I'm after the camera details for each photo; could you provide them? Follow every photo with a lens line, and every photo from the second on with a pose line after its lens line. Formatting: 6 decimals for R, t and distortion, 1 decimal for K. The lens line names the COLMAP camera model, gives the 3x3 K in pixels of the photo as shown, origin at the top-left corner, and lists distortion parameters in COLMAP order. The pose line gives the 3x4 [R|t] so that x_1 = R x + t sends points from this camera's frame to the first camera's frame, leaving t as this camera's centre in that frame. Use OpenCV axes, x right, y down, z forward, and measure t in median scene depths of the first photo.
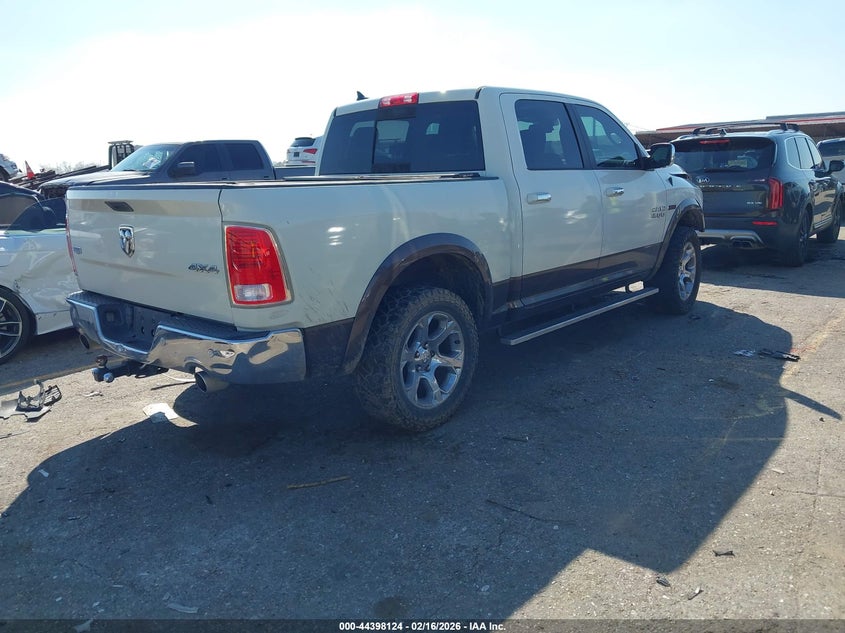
lens RADIAL K [[675.0, 0, 422.5], [0, 675.0, 316.5], [0, 0, 1]] dist [0.000840, 0.002476]
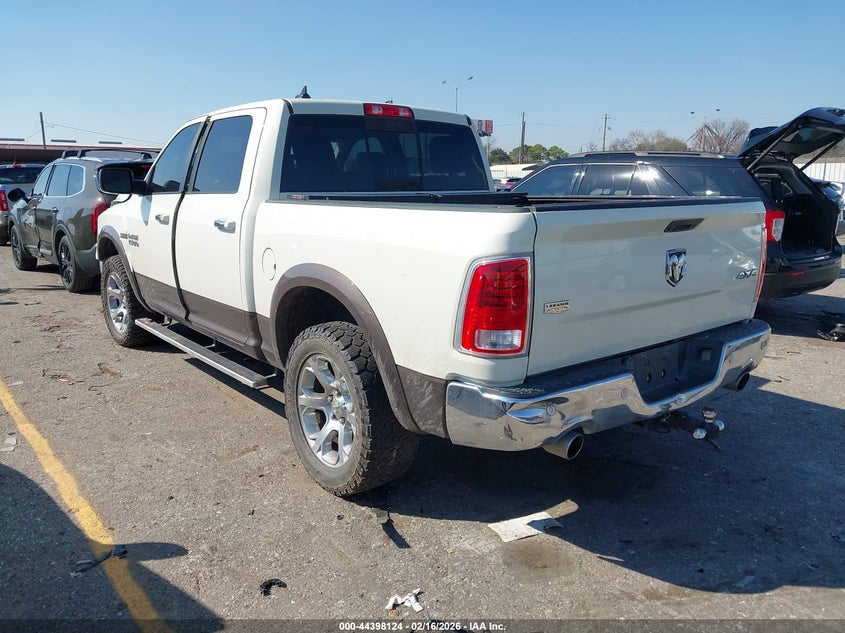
lens RADIAL K [[675.0, 0, 422.5], [0, 675.0, 316.5], [0, 0, 1]] dist [0.000840, 0.002476]
pose [[0.158630, -0.162914, 0.973805, -1.204432], [0.219370, 0.967456, 0.126117, -0.203192], [-0.962660, 0.193617, 0.189206, 1.071804]]
